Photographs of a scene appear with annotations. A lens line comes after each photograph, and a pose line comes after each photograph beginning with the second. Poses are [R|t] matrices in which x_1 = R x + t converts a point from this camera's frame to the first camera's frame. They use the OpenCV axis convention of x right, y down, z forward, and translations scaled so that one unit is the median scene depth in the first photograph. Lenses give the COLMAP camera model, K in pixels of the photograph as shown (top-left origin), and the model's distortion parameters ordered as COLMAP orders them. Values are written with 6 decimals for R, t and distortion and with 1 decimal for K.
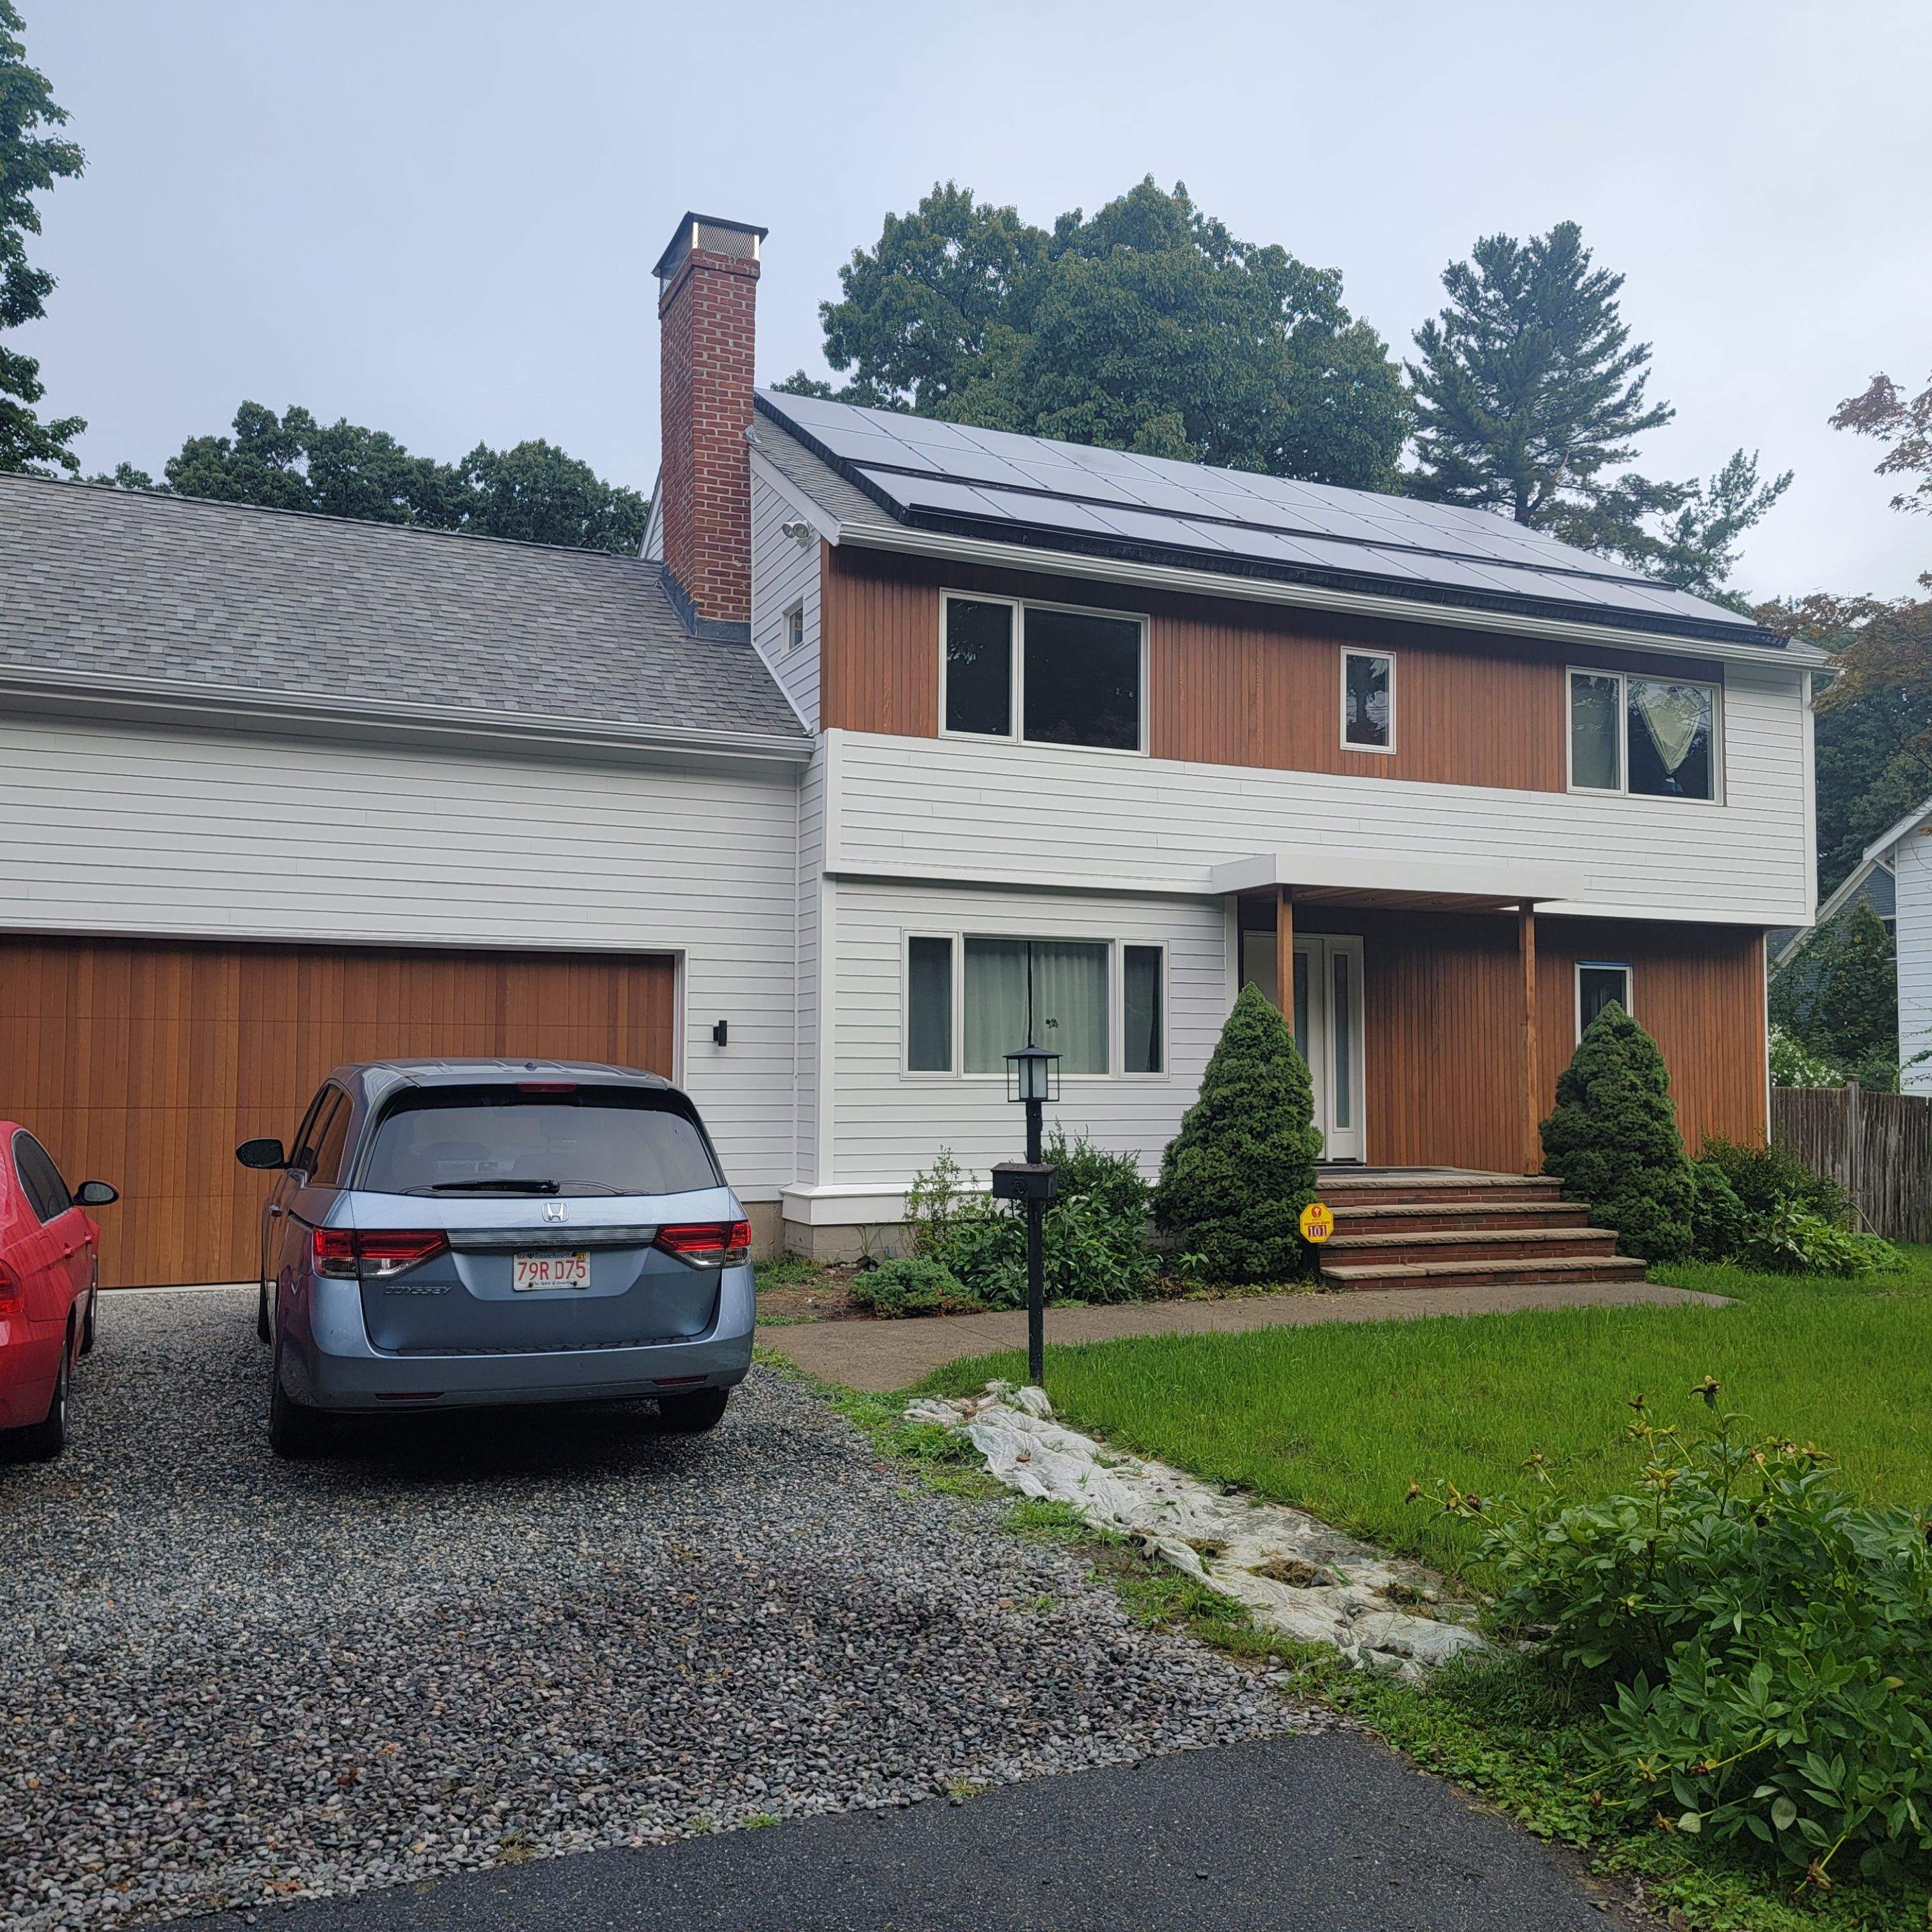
lens RADIAL K [[1768.4, 0, 1001.4], [0, 1768.4, 975.3], [0, 0, 1]] dist [0.117397, -0.153464]
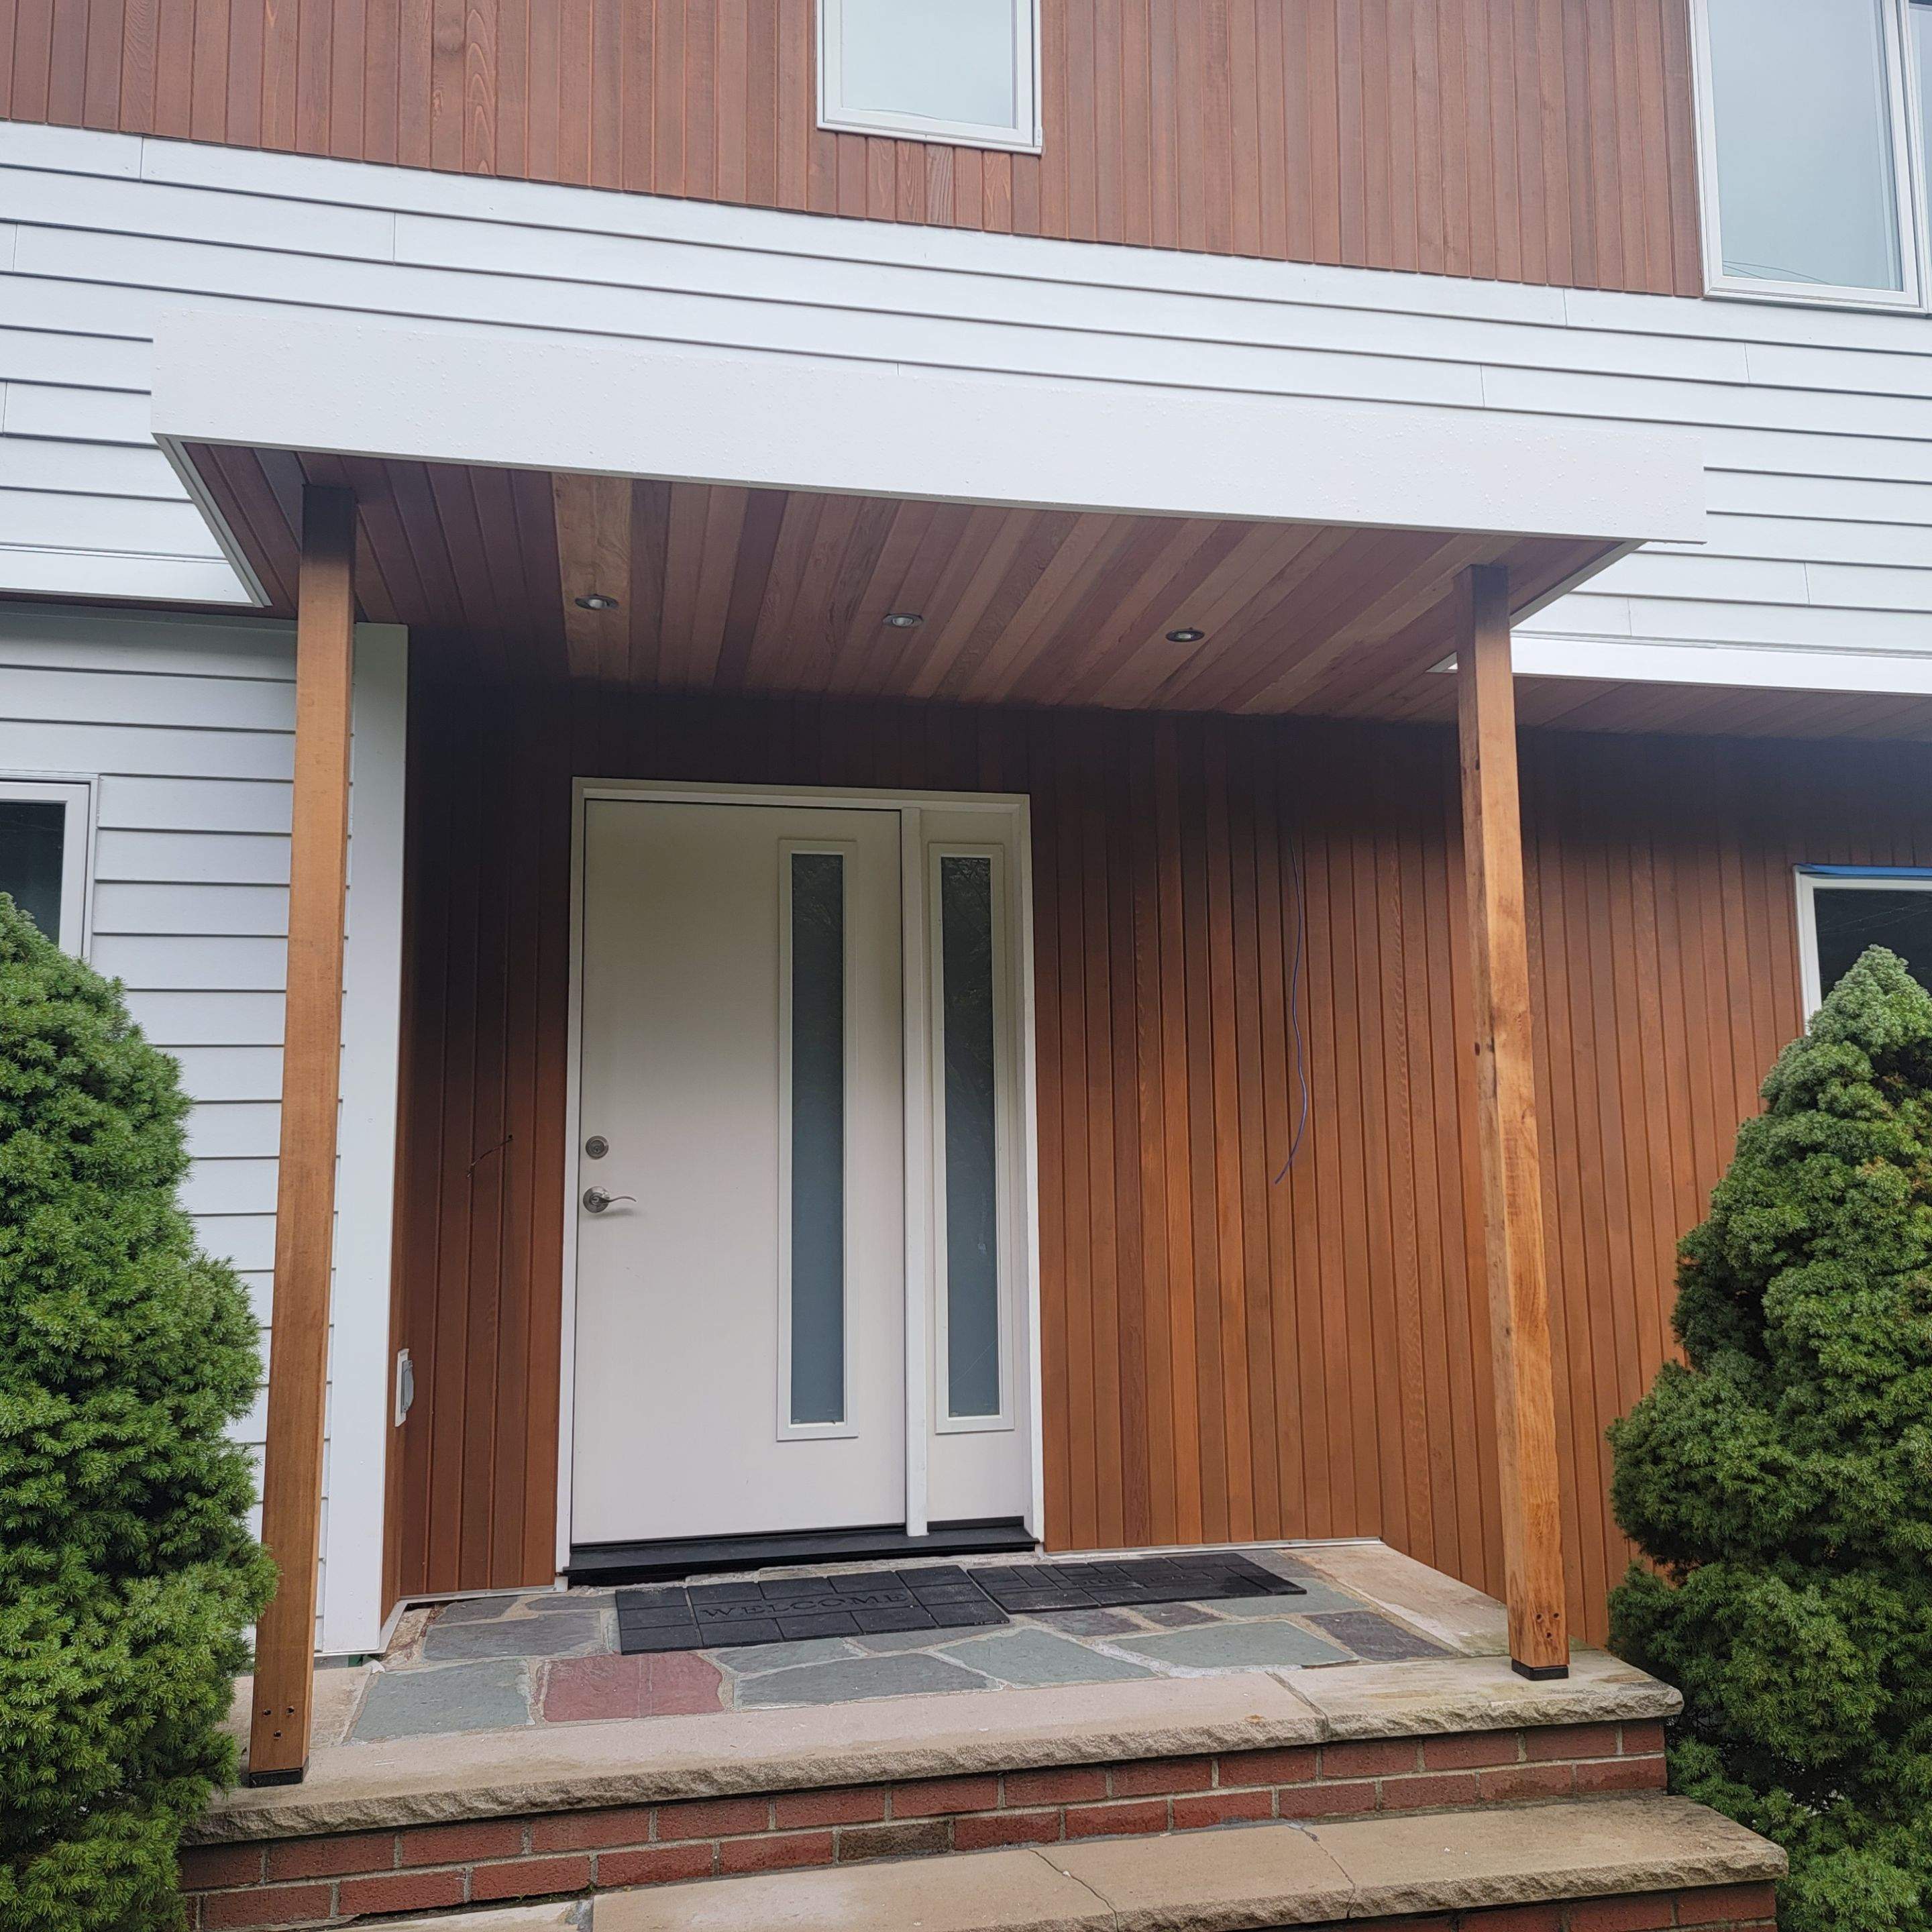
lens RADIAL K [[1768.4, 0, 1001.4], [0, 1768.4, 975.3], [0, 0, 1]] dist [0.117397, -0.153464]
pose [[0.977931, -0.042335, -0.204592, 0.278978], [0.029418, 0.997401, -0.065770, 0.032101], [0.206845, 0.058300, 0.976635, 0.739413]]
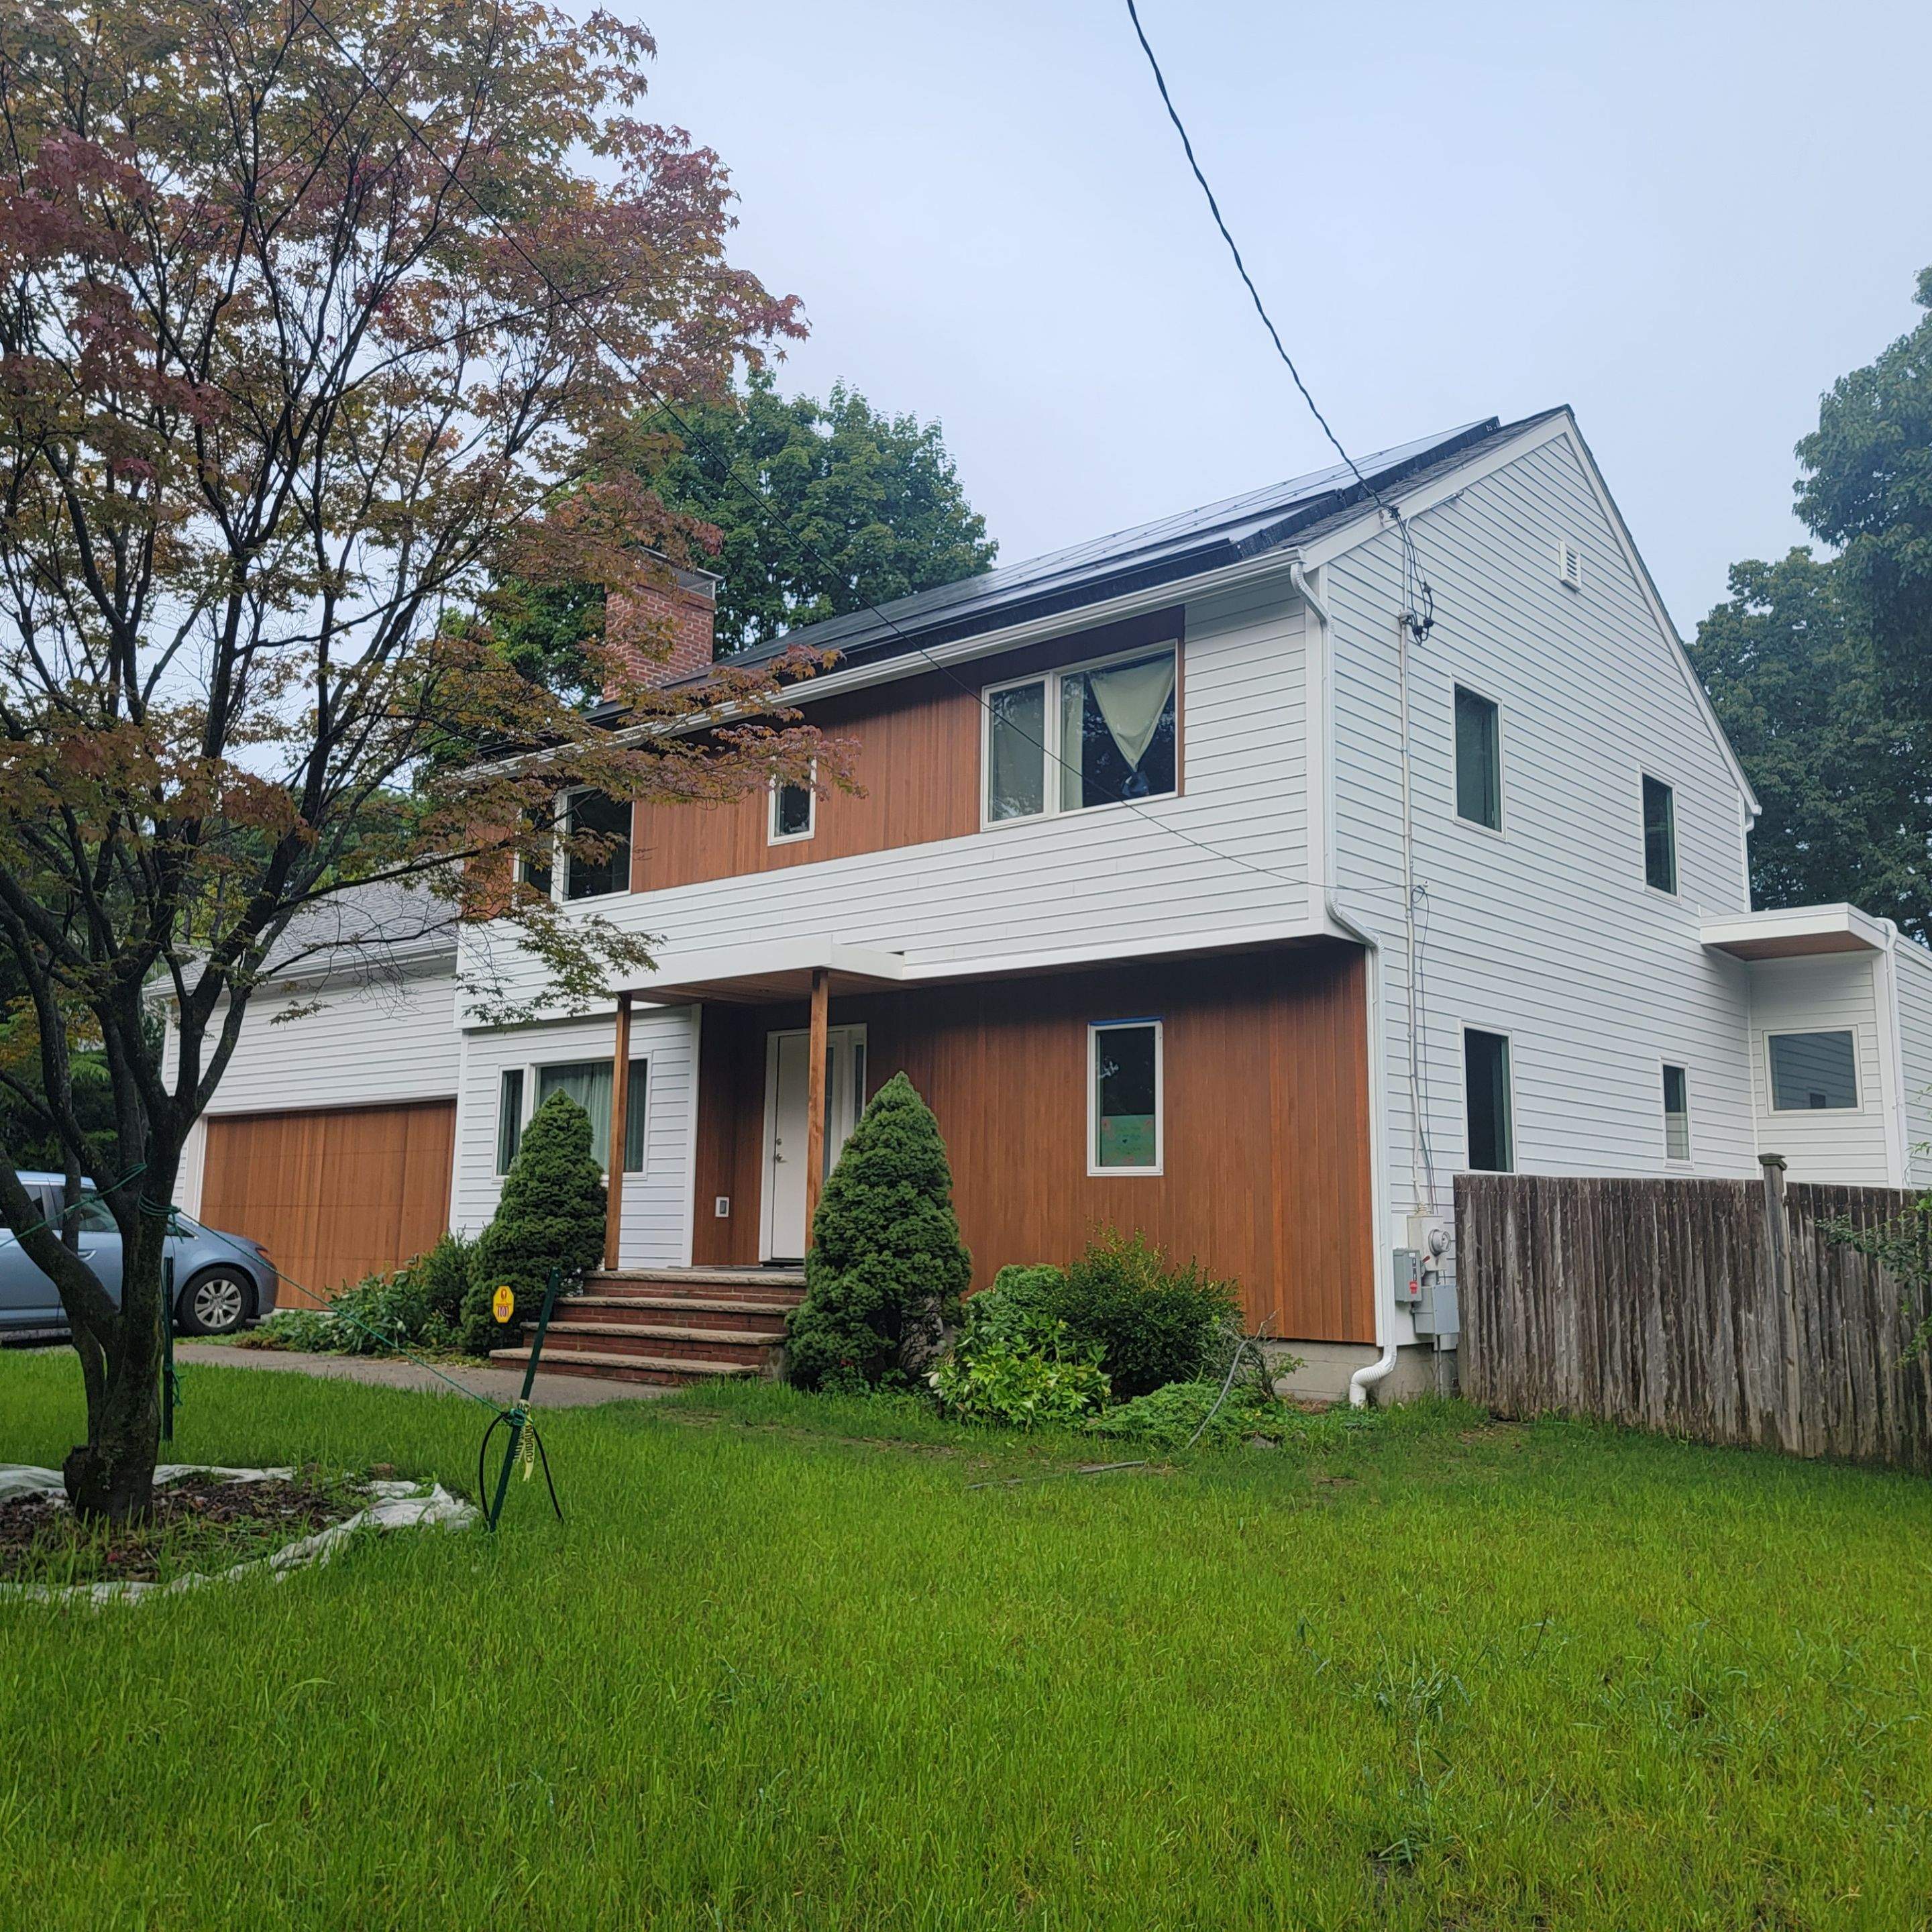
lens RADIAL K [[1768.4, 0, 1001.4], [0, 1768.4, 975.3], [0, 0, 1]] dist [0.117397, -0.153464]
pose [[0.423931, -0.122298, -0.897399, 1.160545], [0.047804, 0.992482, -0.112673, 0.066732], [0.904432, 0.004866, 0.426590, 0.702950]]
